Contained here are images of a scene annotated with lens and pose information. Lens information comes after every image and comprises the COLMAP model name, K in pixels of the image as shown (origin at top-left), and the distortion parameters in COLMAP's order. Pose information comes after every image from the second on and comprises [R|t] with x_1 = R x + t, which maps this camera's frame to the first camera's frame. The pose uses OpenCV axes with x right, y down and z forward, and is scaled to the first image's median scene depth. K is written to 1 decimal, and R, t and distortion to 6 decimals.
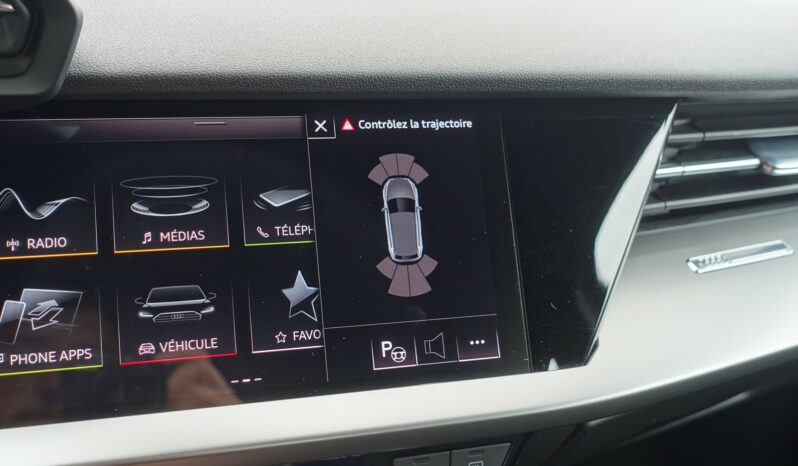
lens RADIAL K [[946.0, 0, 401.8], [0, 946.0, 232.1], [0, 0, 1]] dist [0.000285, 0.000000]
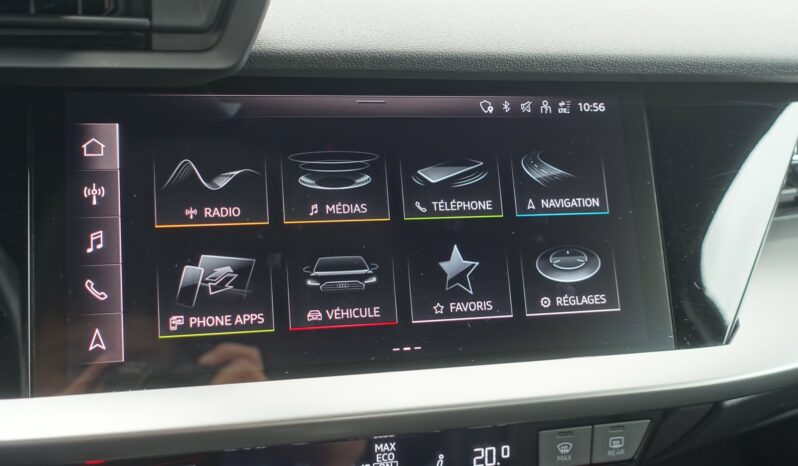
lens RADIAL K [[946.0, 0, 404.9], [0, 946.0, 232.2], [0, 0, 1]] dist [0.000285, 0.000000]
pose [[0.998750, 0.015793, -0.047427, -0.113596], [-0.015918, 0.999871, -0.002256, 0.030093], [0.047385, 0.003008, 0.998872, -0.033912]]
